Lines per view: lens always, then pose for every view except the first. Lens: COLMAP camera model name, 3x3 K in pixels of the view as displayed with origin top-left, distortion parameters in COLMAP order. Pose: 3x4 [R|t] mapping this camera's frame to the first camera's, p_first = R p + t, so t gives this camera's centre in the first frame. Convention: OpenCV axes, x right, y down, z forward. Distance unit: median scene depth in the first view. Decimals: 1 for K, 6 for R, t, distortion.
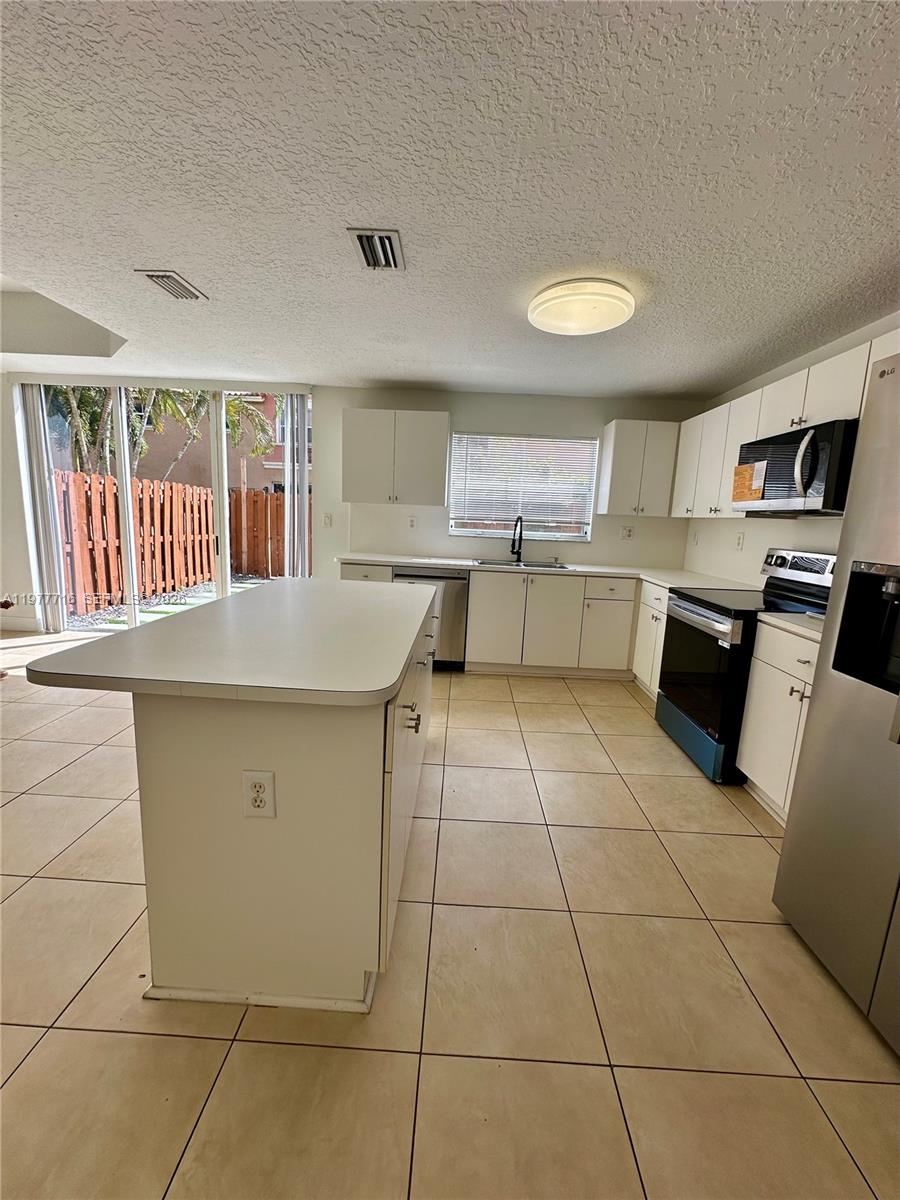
lens RADIAL K [[479.8, 0, 450.0], [0, 479.8, 600.0], [0, 0, 1]] dist [0.002457, 0.000560]
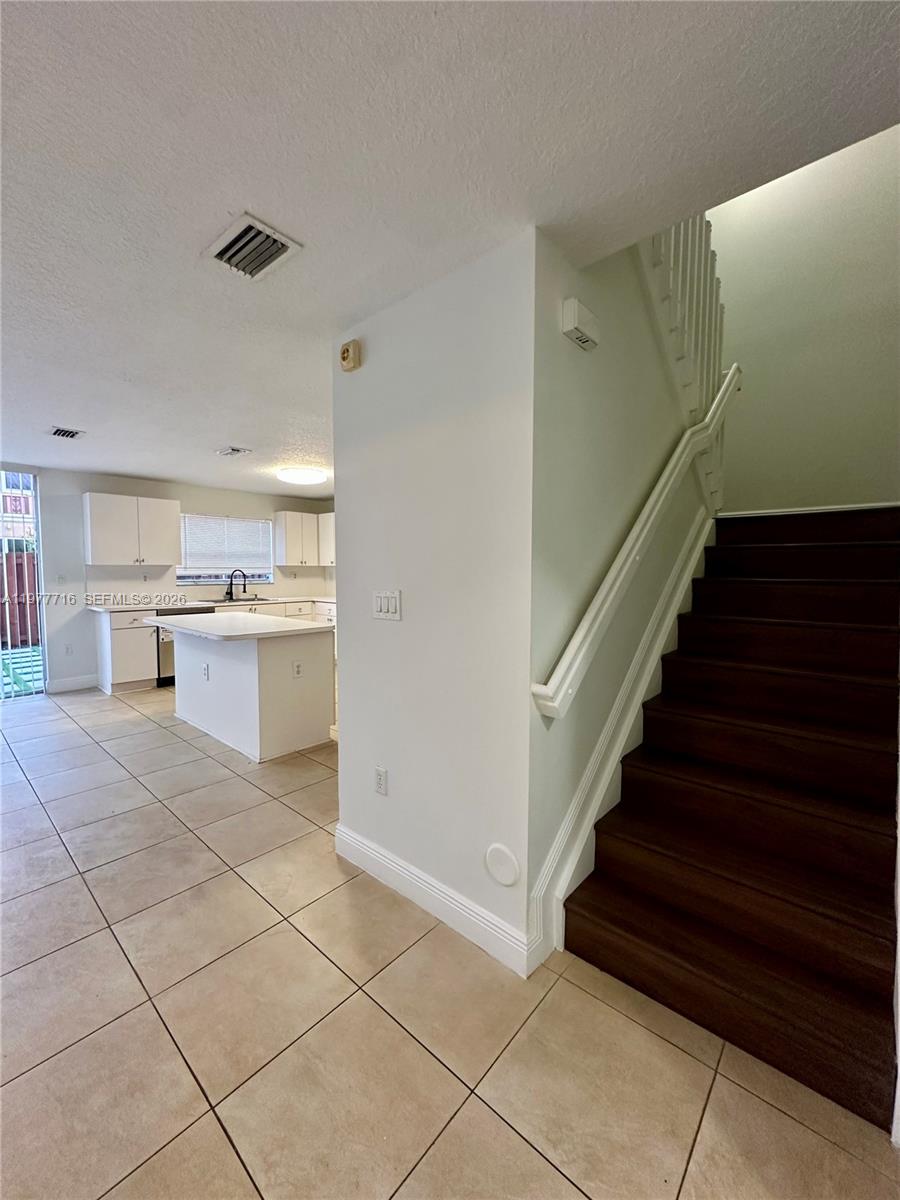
lens RADIAL K [[486.0, 0, 449.3], [0, 486.0, 592.9], [0, 0, 1]] dist [0.002494, 0.000396]
pose [[0.638890, -0.080961, 0.765027, -0.919924], [0.159293, 0.986817, -0.028597, 0.079500], [-0.752626, 0.140133, 0.643364, -0.749358]]
